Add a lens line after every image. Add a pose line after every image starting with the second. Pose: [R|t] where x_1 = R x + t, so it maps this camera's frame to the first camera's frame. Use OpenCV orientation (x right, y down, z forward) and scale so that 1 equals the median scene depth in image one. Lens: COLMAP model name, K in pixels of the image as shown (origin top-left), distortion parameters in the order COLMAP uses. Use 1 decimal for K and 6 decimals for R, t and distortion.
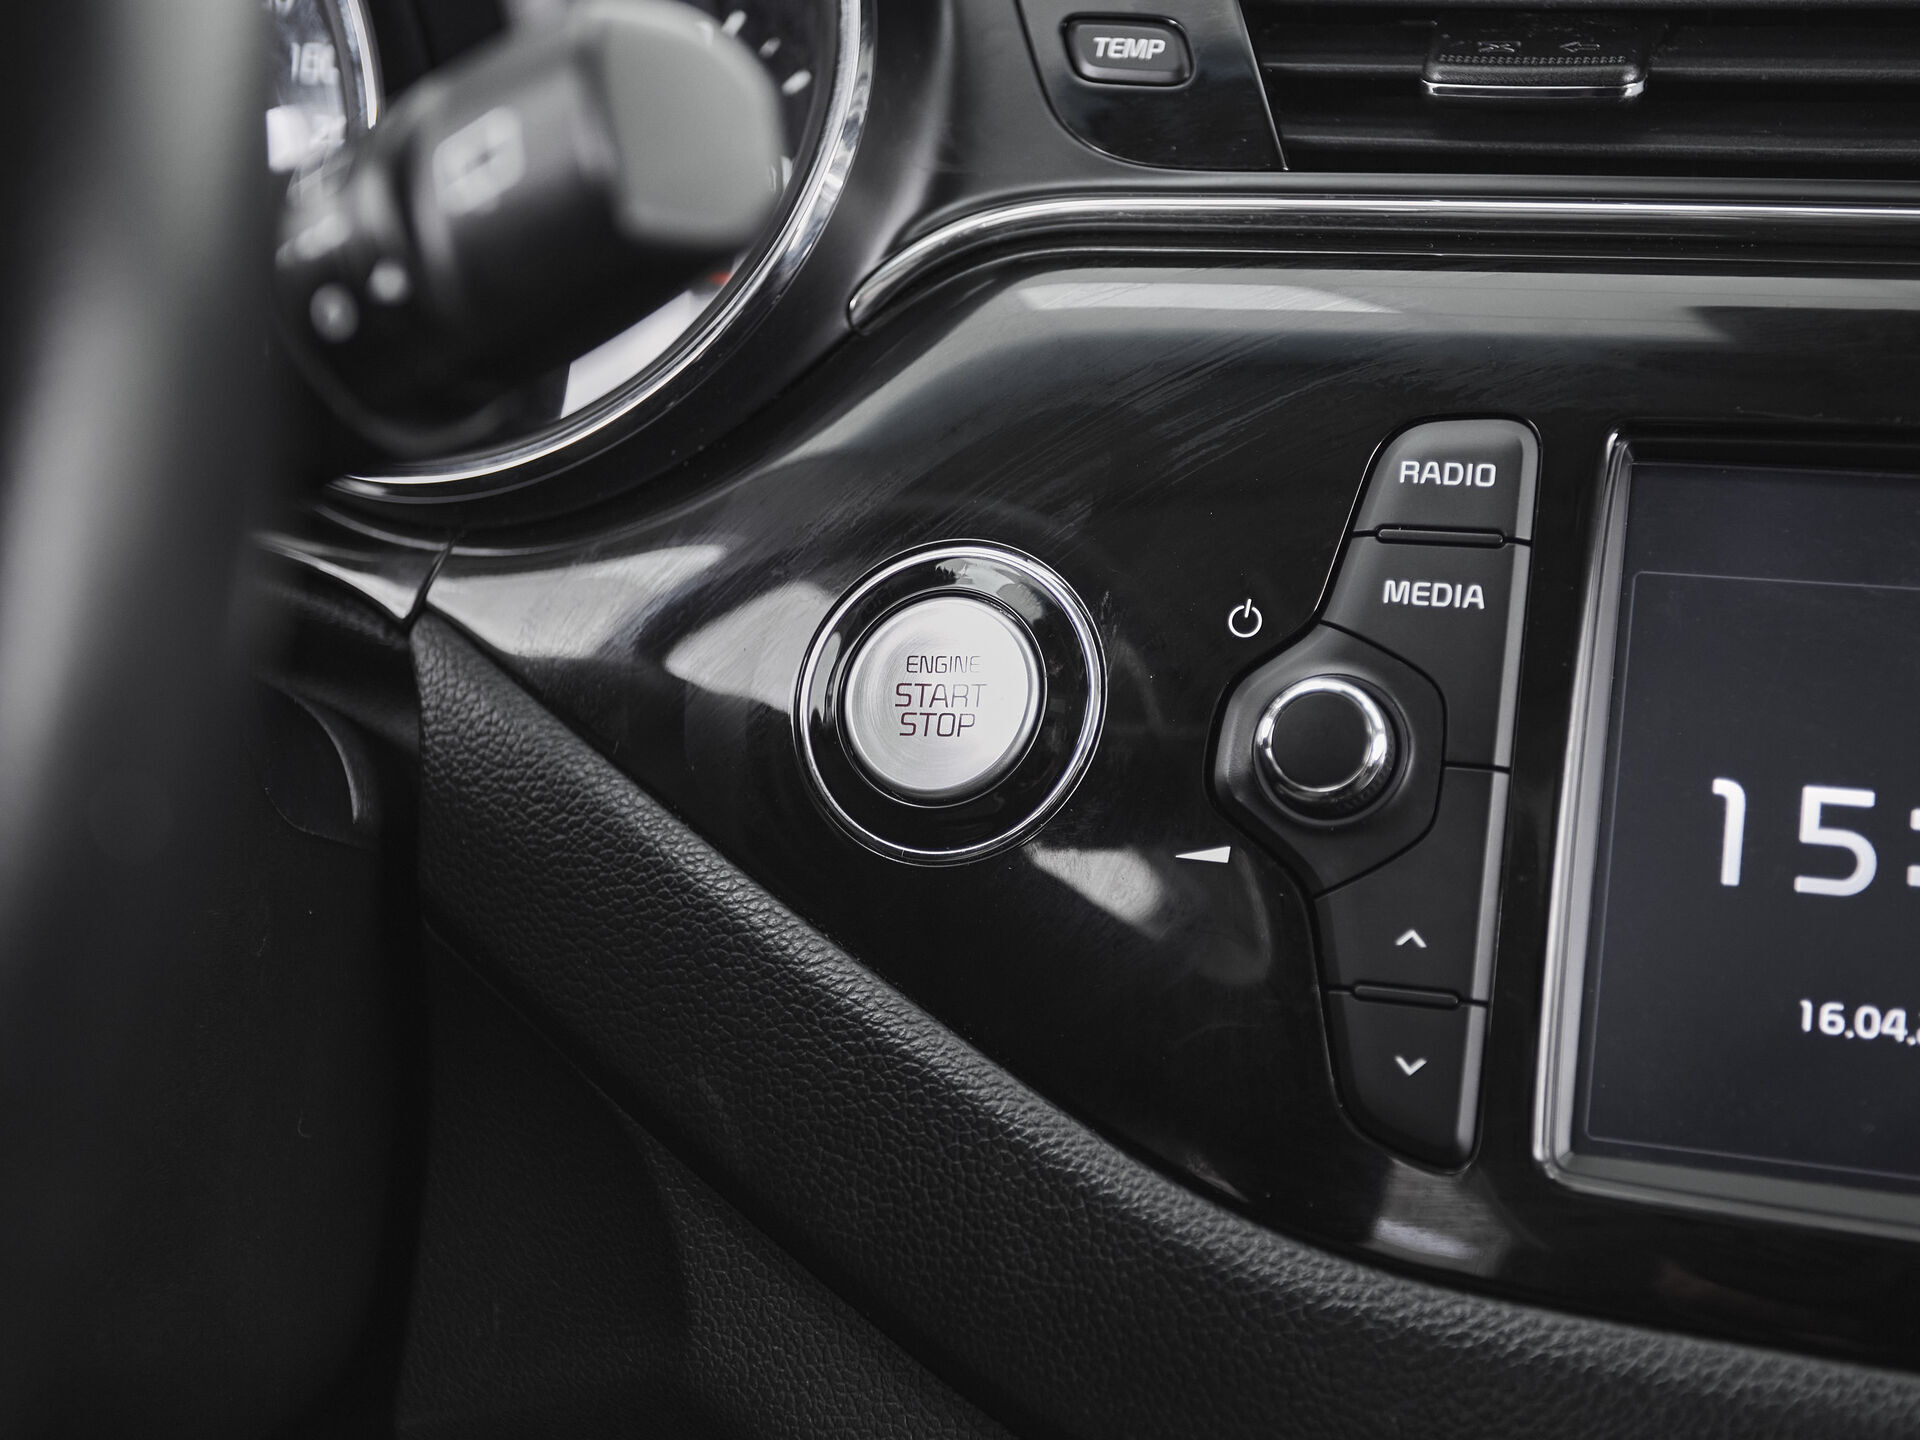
lens RADIAL K [[2803.0, 0, 964.8], [0, 2803.0, 716.0], [0, 0, 1]] dist [0.085834, 0.000000]
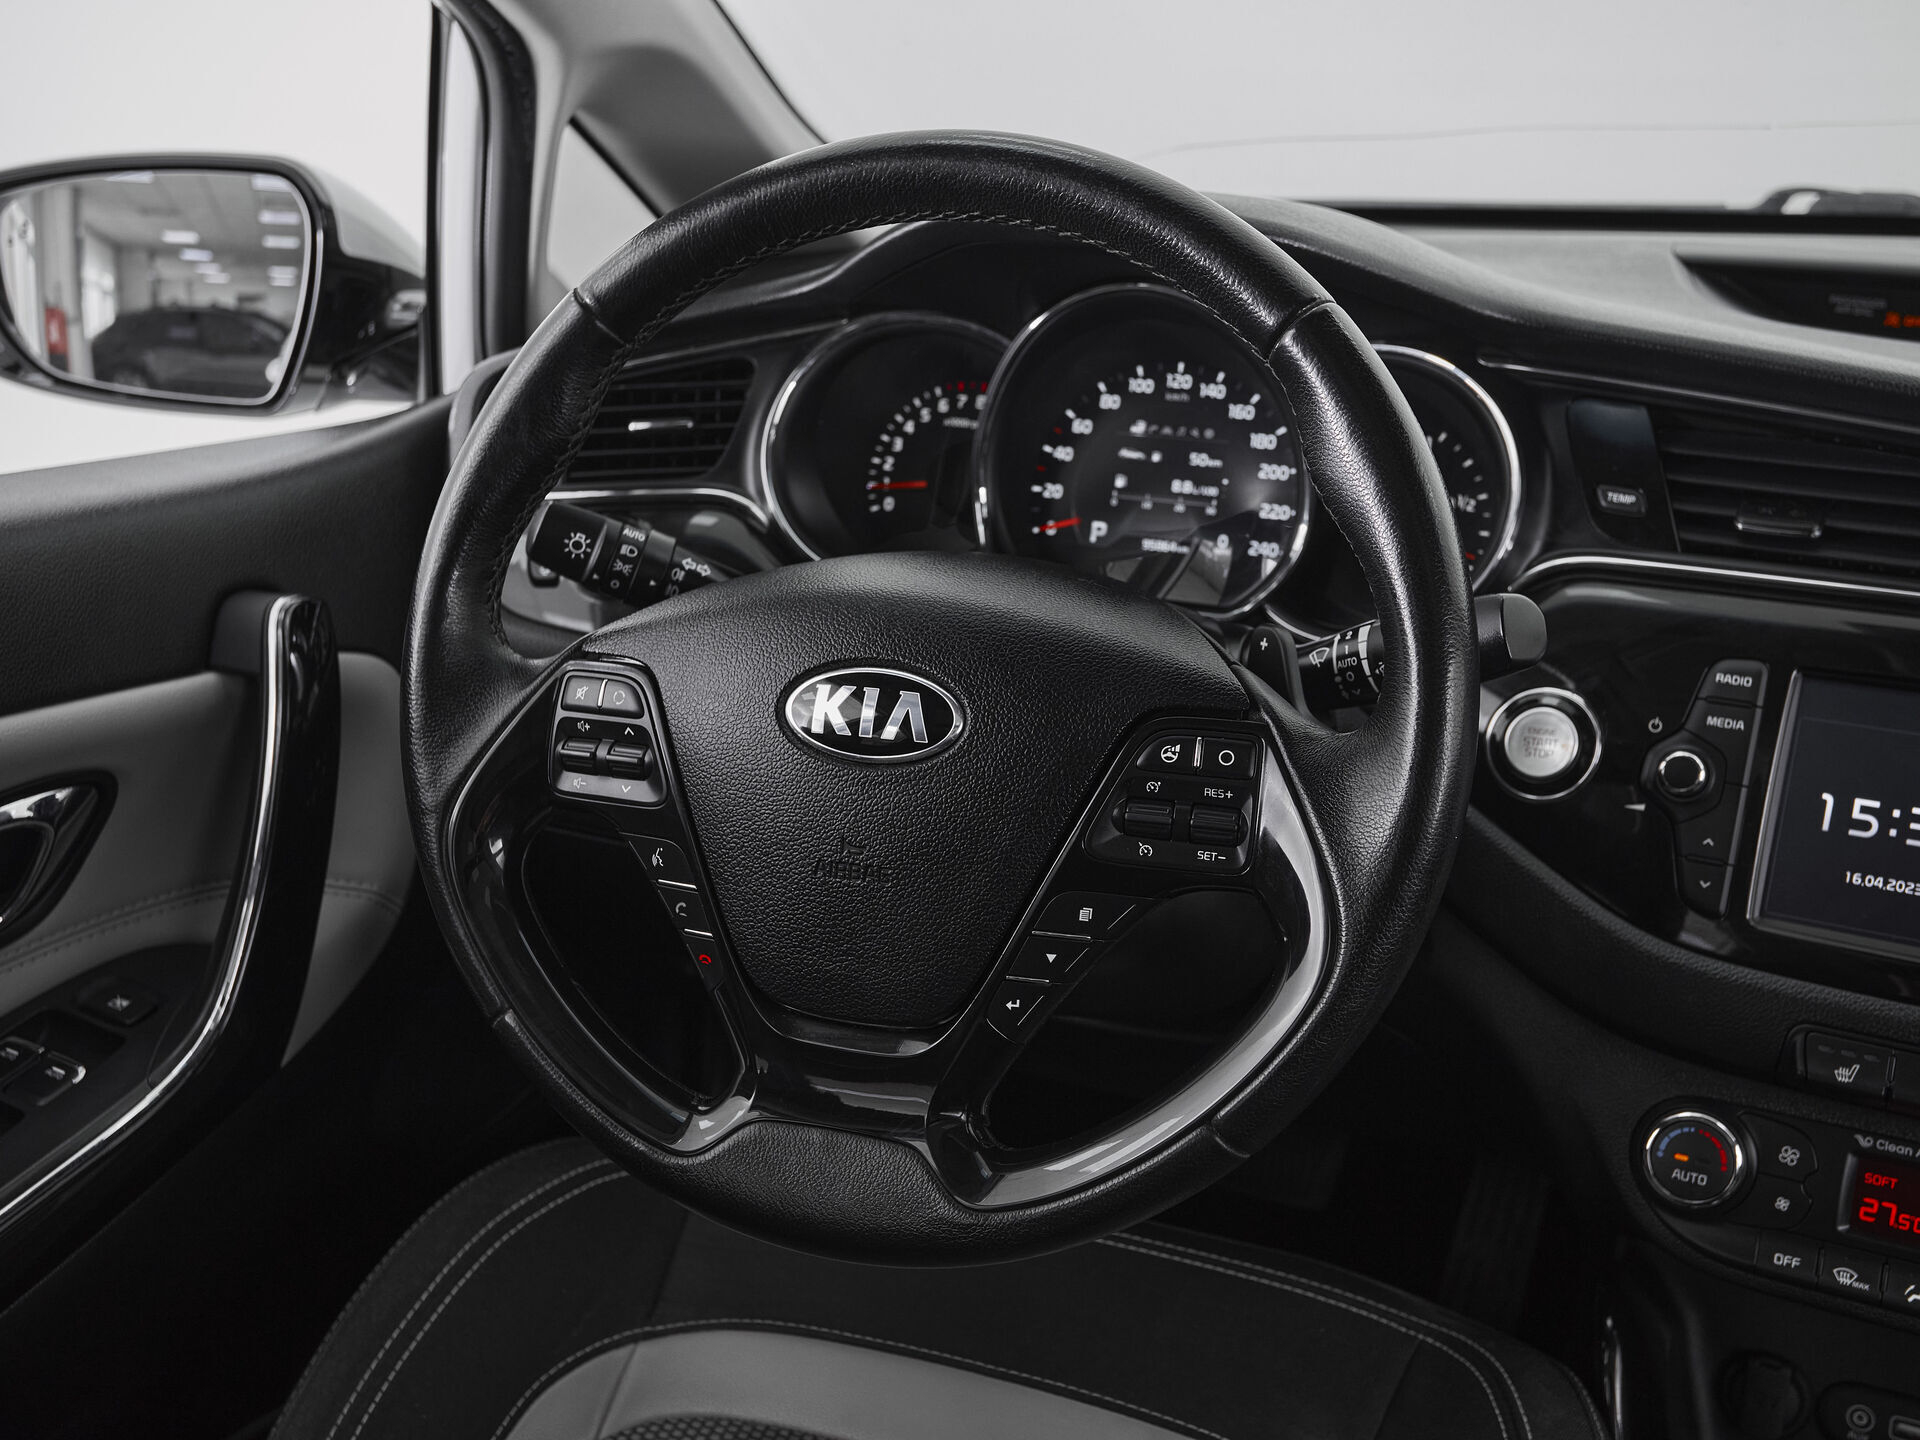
lens RADIAL K [[2040.0, 0, 974.5], [0, 2040.0, 728.2], [0, 0, 1]] dist [0.057661, 0.000000]
pose [[0.983251, 0.059148, -0.172392, -0.226654], [-0.043560, 0.994727, 0.092846, -0.199617], [0.176975, -0.083781, 0.980643, -1.204379]]
